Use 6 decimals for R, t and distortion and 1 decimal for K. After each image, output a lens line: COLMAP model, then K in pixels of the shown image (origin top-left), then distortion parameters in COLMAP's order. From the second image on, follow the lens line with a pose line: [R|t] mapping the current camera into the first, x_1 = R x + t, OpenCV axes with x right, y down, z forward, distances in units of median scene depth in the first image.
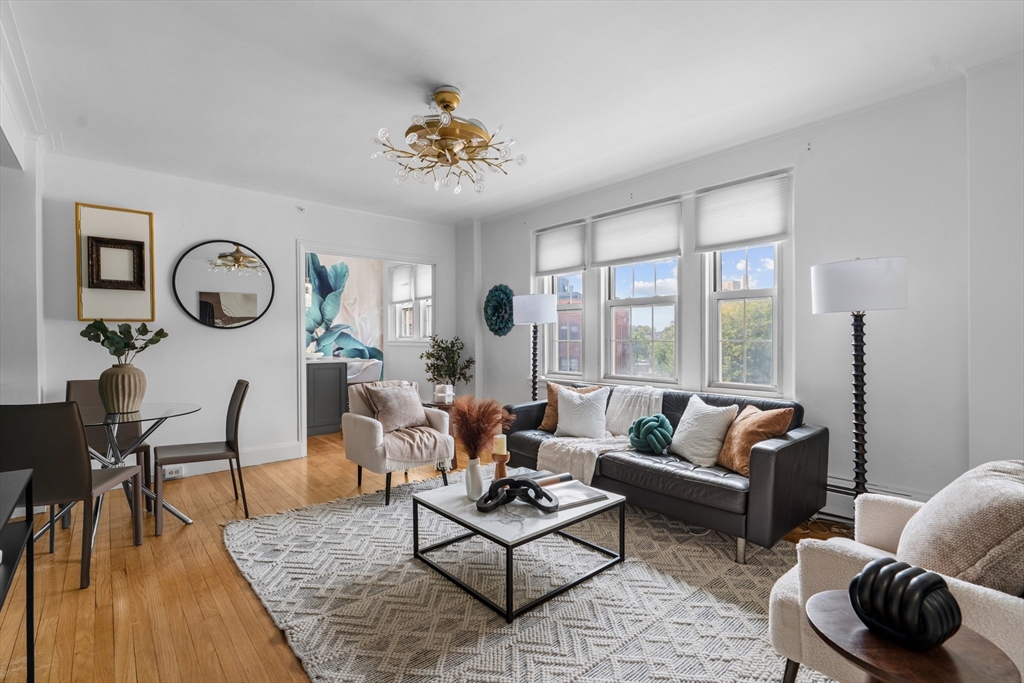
lens RADIAL K [[471.8, 0, 521.9], [0, 471.8, 340.4], [0, 0, 1]] dist [-0.014119, 0.004003]
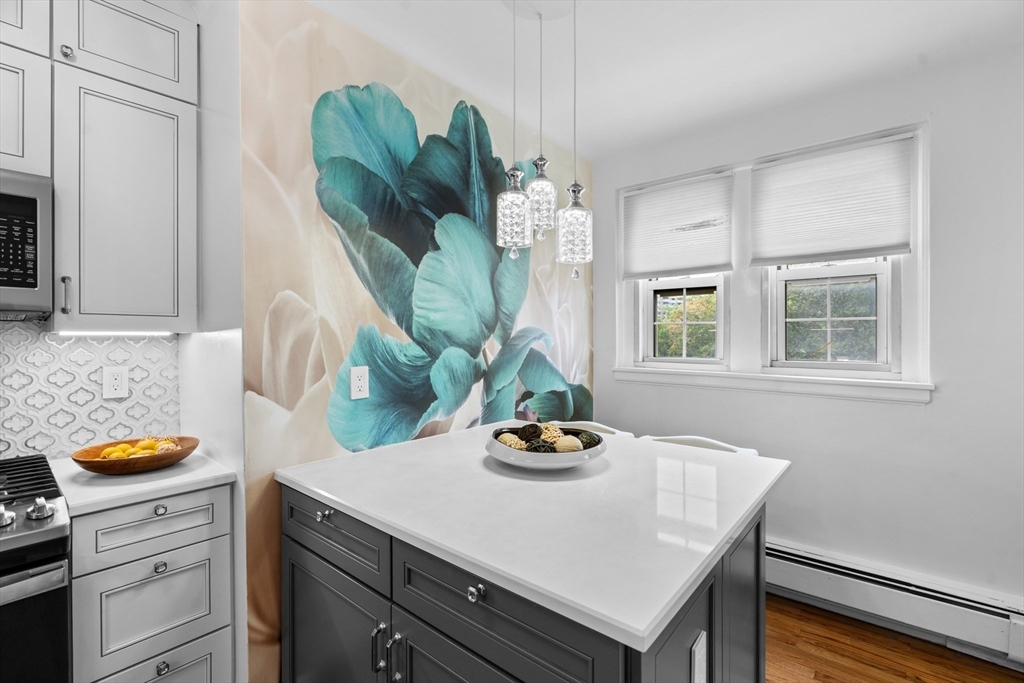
lens RADIAL K [[471.8, 0, 508.9], [0, 471.8, 343.1], [0, 0, 1]] dist [-0.014119, 0.004003]
pose [[0.991722, 0.000012, 0.128406, -0.453480], [-0.001931, 0.999888, 0.014824, -0.028325], [-0.128391, -0.014949, 0.991611, 0.648301]]
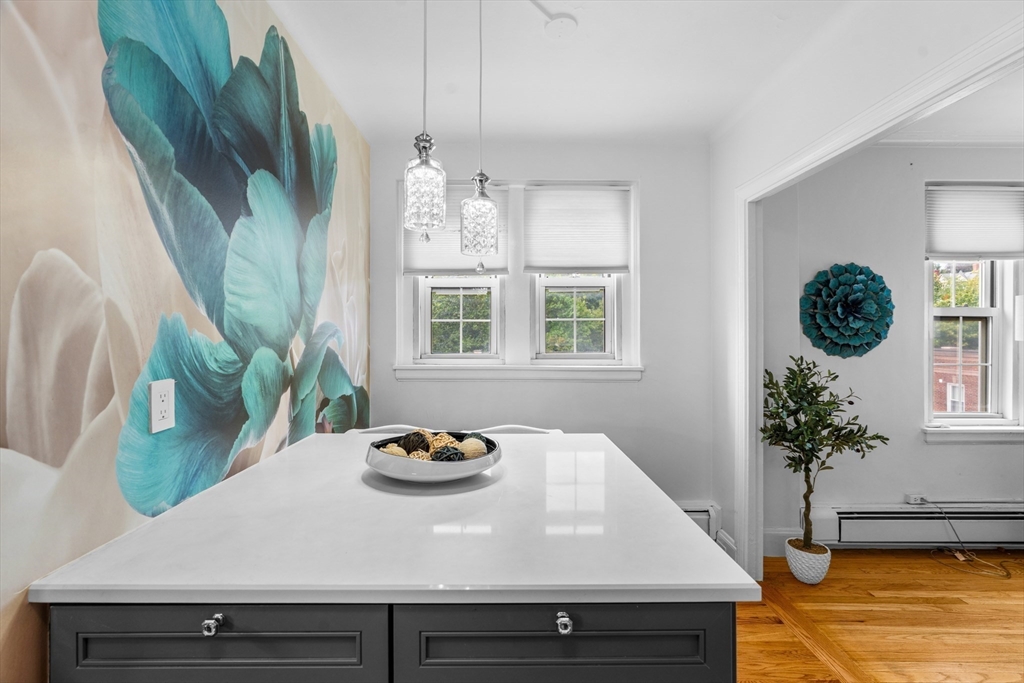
lens RADIAL K [[471.8, 0, 512.9], [0, 471.8, 336.6], [0, 0, 1]] dist [-0.014119, 0.004003]
pose [[0.658216, -0.003709, 0.752820, -0.543994], [-0.000990, 0.999983, 0.005793, -0.027786], [-0.752829, -0.004558, 0.658201, 0.714466]]
